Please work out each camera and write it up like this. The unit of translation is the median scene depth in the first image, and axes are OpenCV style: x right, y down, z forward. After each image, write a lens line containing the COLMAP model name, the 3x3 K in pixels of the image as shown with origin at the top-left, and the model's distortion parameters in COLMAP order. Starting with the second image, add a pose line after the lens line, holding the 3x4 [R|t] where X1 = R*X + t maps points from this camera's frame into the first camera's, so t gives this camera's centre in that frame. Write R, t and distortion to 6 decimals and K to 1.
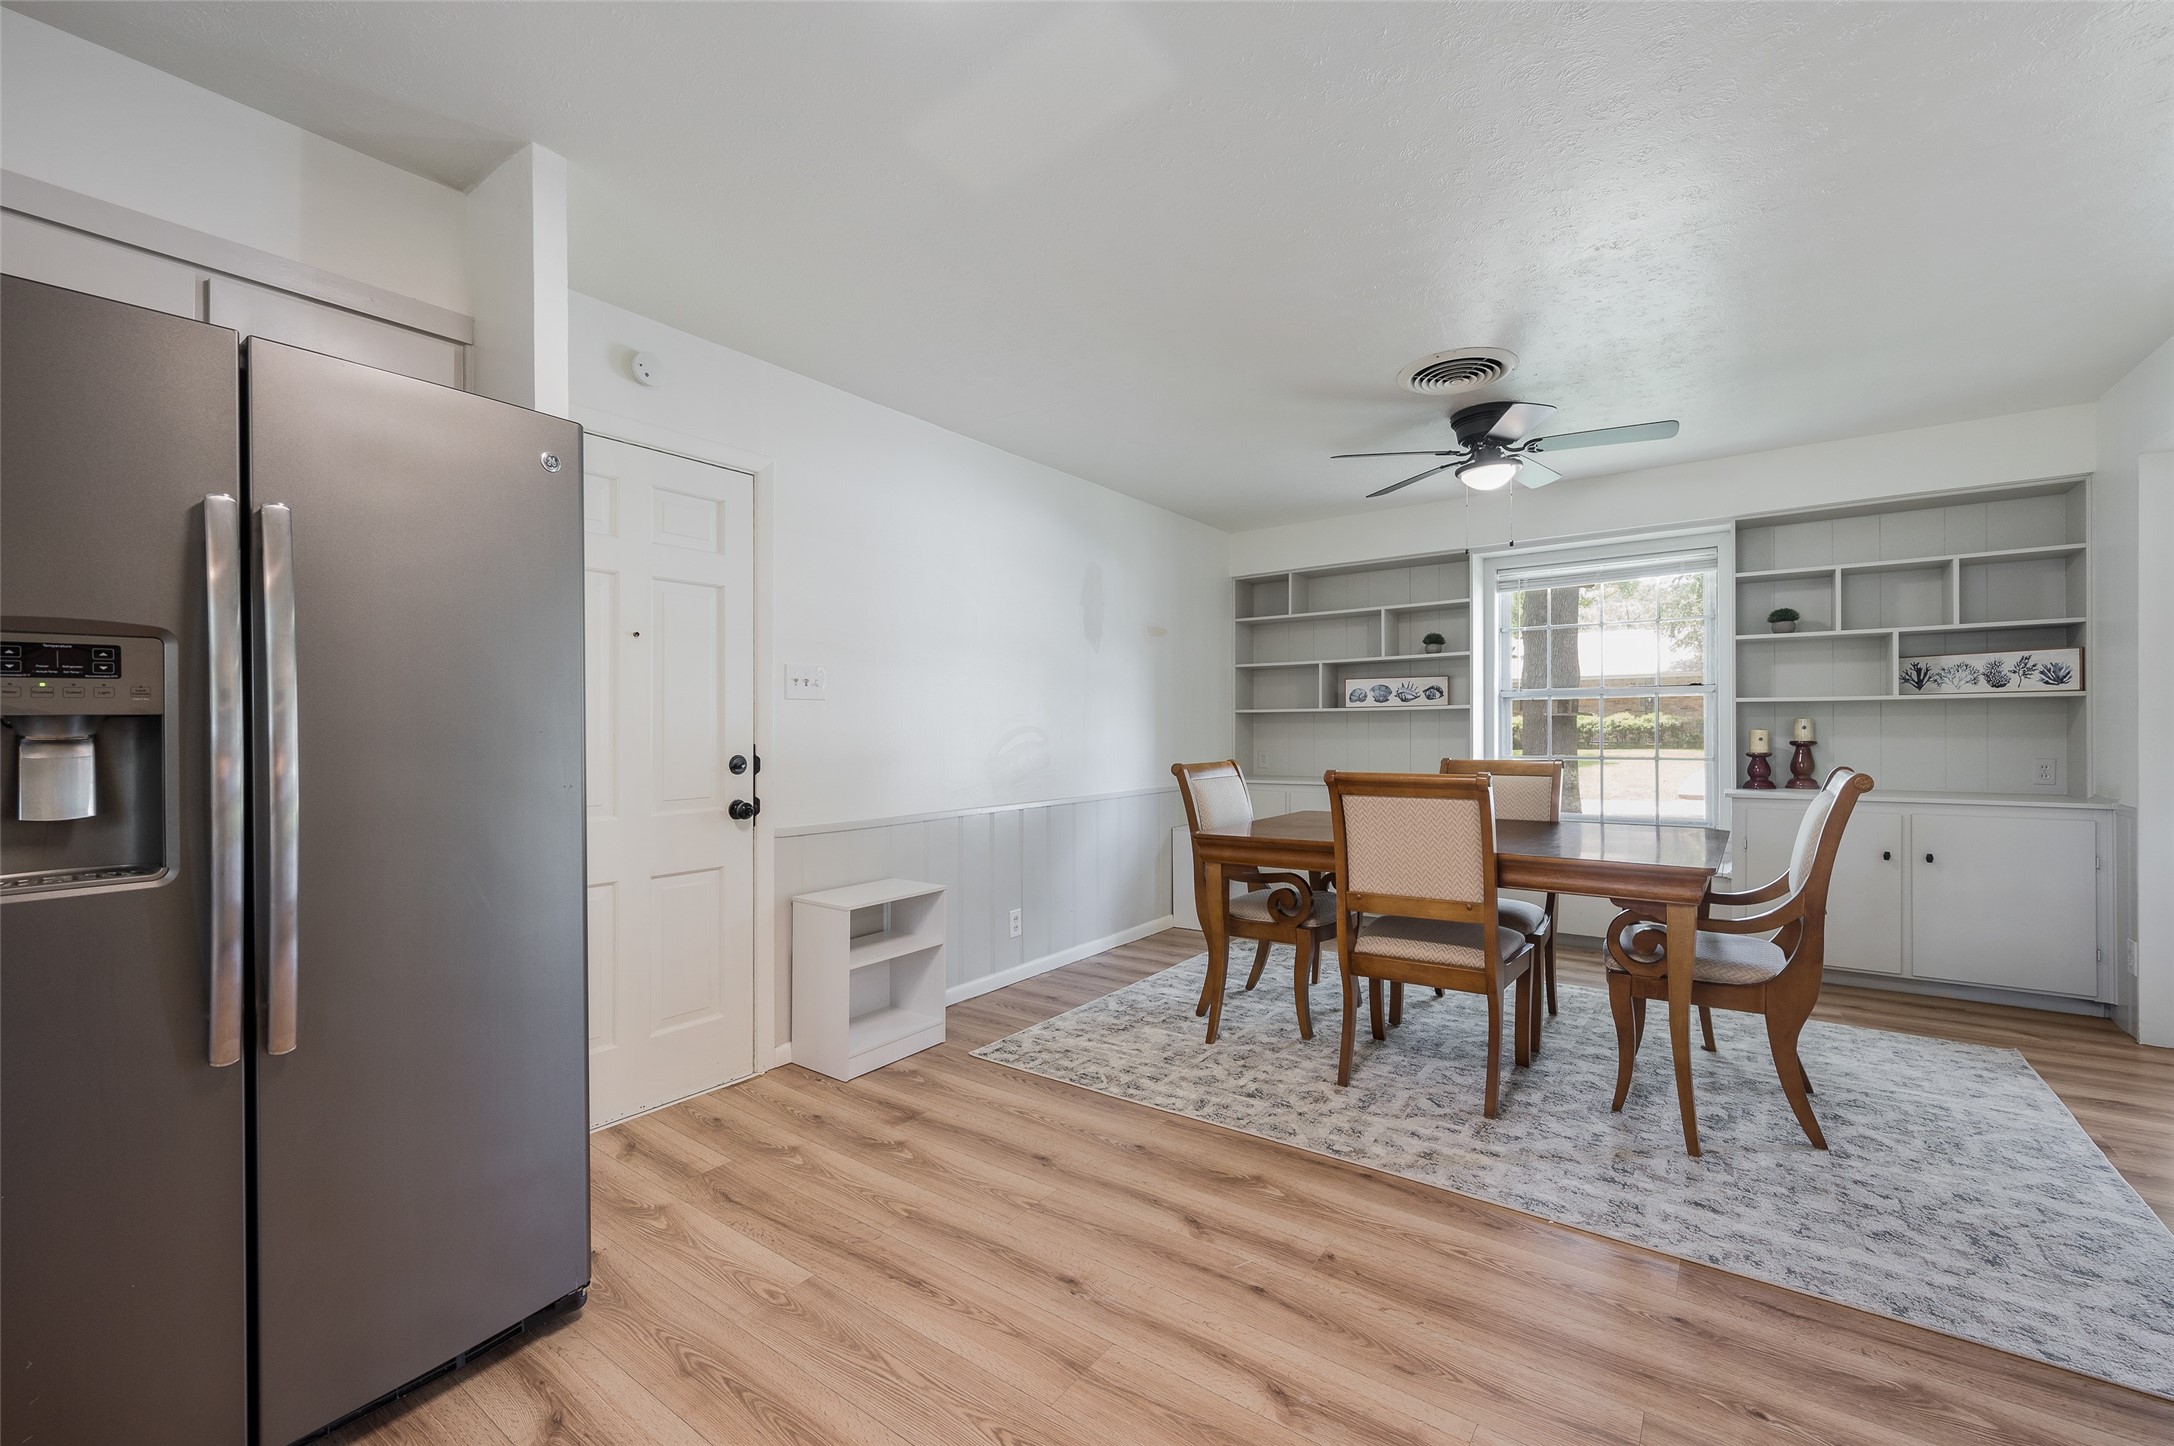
lens RADIAL K [[891.0, 0, 1082.6], [0, 891.0, 728.9], [0, 0, 1]] dist [0.003154, 0.000117]
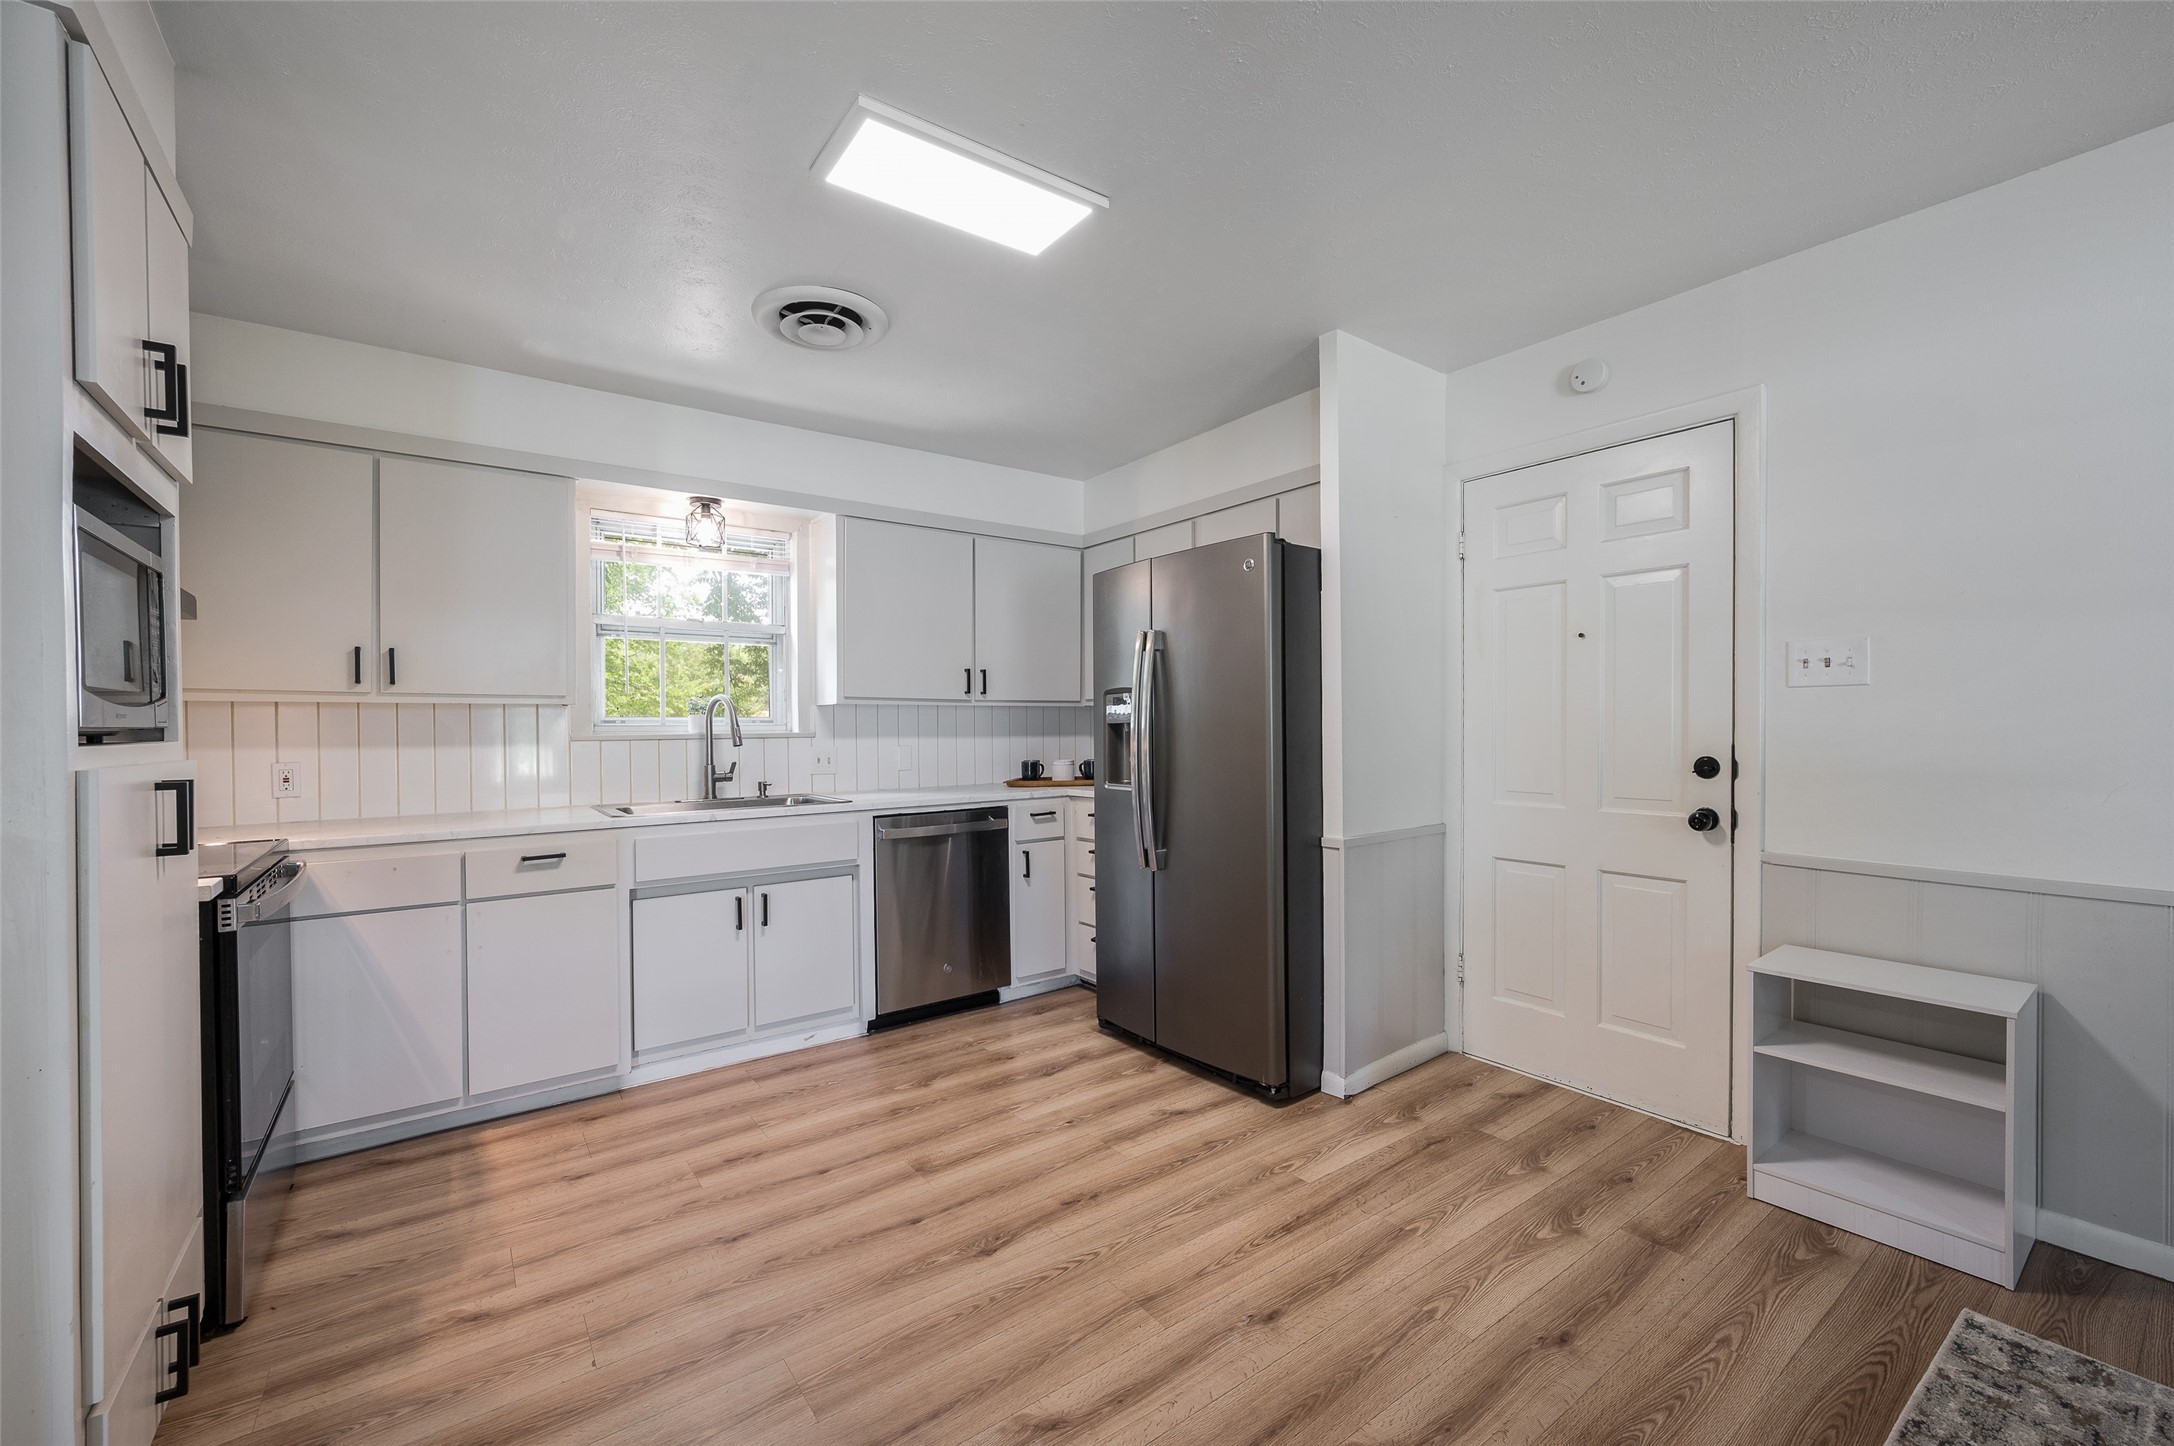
lens RADIAL K [[891.0, 0, 1153.3], [0, 891.0, 731.5], [0, 0, 1]] dist [0.003154, 0.000117]
pose [[-0.249575, 0.017403, -0.968199, 0.546251], [0.009349, 0.999835, 0.015562, -0.012342], [0.968310, -0.005168, -0.249696, 0.659572]]
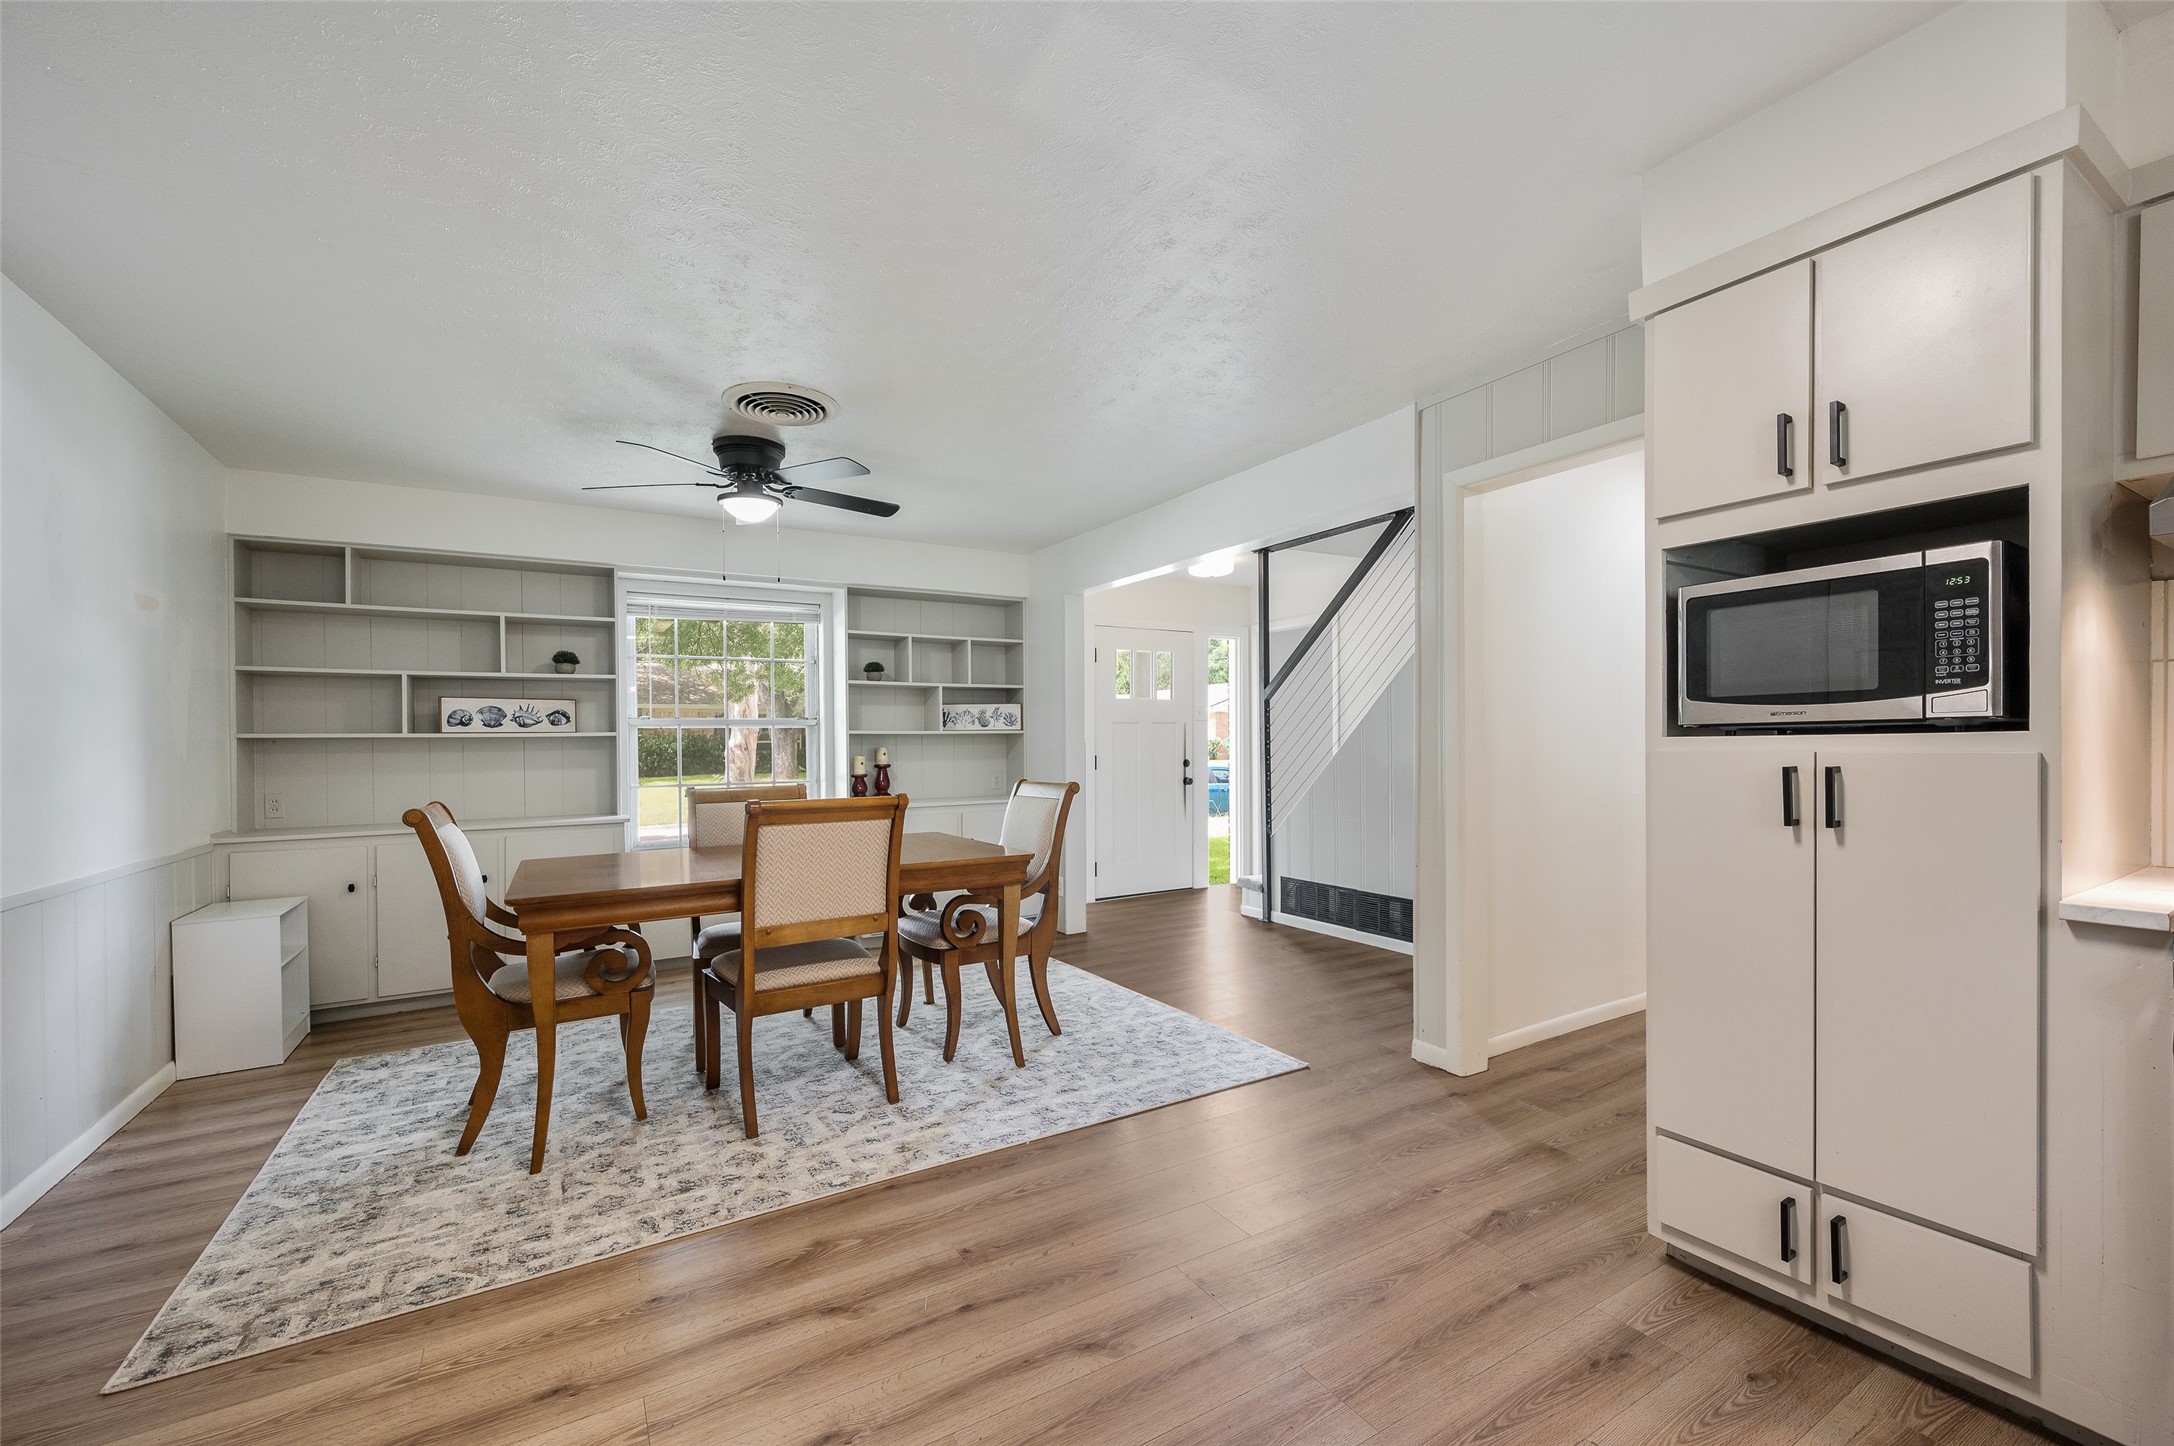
lens RADIAL K [[891.0, 0, 1114.2], [0, 891.0, 764.1], [0, 0, 1]] dist [0.003154, 0.000117]
pose [[0.379107, -0.015769, 0.925219, -0.385286], [0.010930, 0.999861, 0.012562, 0.000612], [-0.925288, 0.005350, 0.379227, 0.265035]]
